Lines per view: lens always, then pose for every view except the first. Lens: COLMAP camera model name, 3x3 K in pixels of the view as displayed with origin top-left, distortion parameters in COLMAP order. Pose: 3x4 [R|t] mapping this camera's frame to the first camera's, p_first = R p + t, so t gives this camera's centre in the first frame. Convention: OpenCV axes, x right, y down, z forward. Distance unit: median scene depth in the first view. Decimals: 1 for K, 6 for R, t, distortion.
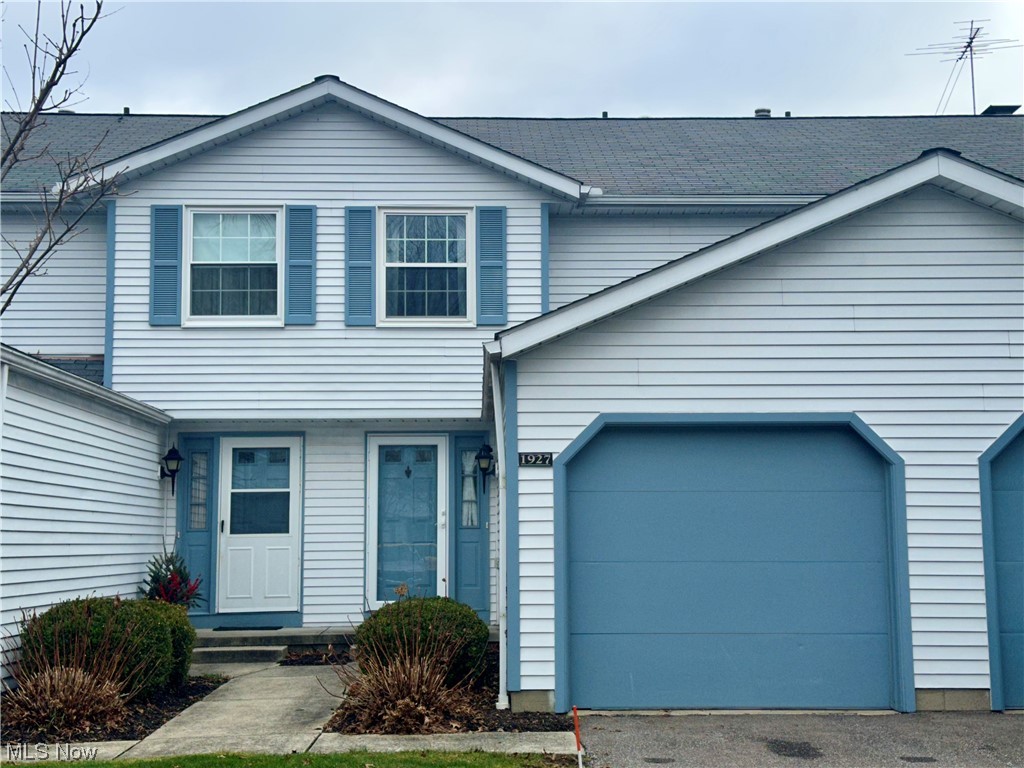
lens RADIAL K [[1382.8, 0, 514.6], [0, 1382.8, 380.7], [0, 0, 1]] dist [0.150349, 0.000000]
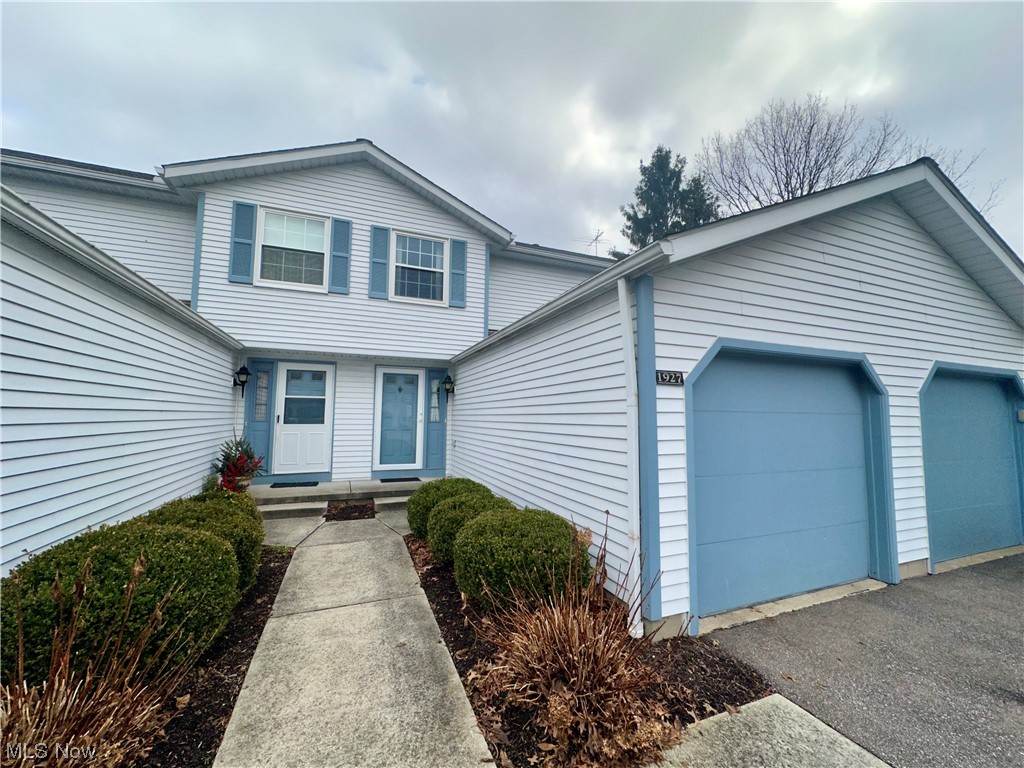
lens RADIAL K [[406.5, 0, 510.7], [0, 406.5, 384.8], [0, 0, 1]] dist [-0.003224, 0.000822]
pose [[0.939892, 0.044091, 0.338614, -0.122350], [-0.057438, 0.997913, 0.029494, 0.038643], [-0.336607, -0.047171, 0.940463, 0.494794]]
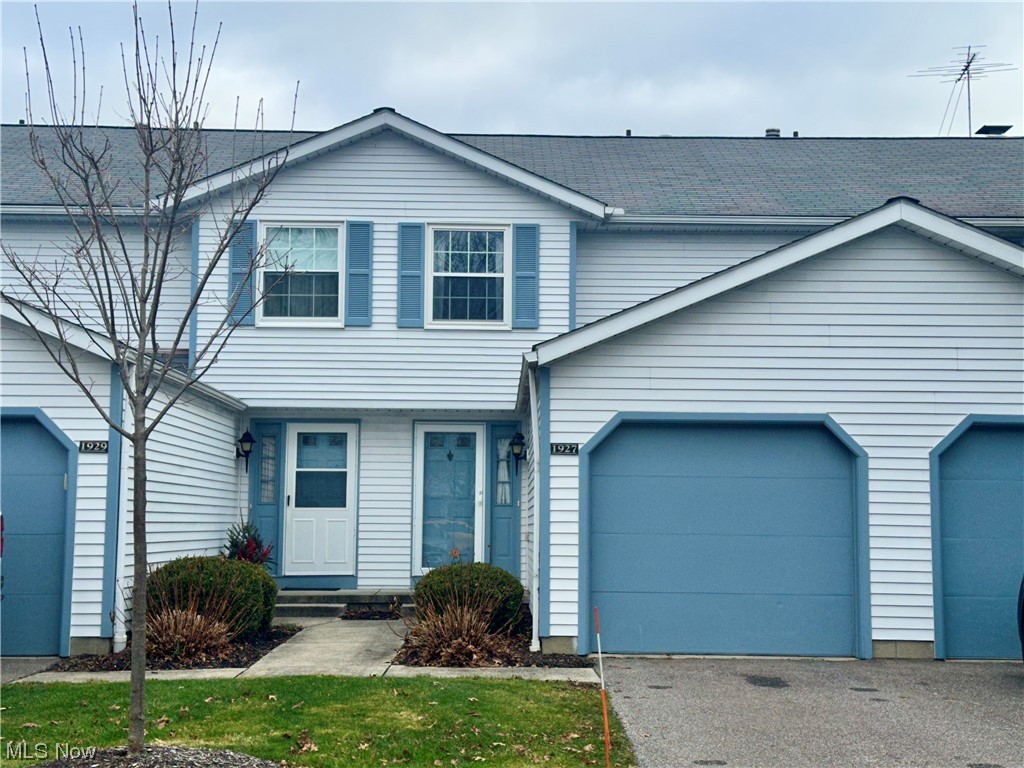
lens RADIAL K [[1382.8, 0, 514.3], [0, 1382.8, 386.1], [0, 0, 1]] dist [0.150349, 0.000000]
pose [[0.999777, 0.013415, -0.016318, -0.006337], [-0.013130, 0.999761, 0.017478, -0.012331], [0.016549, -0.017259, 0.999714, -0.141076]]
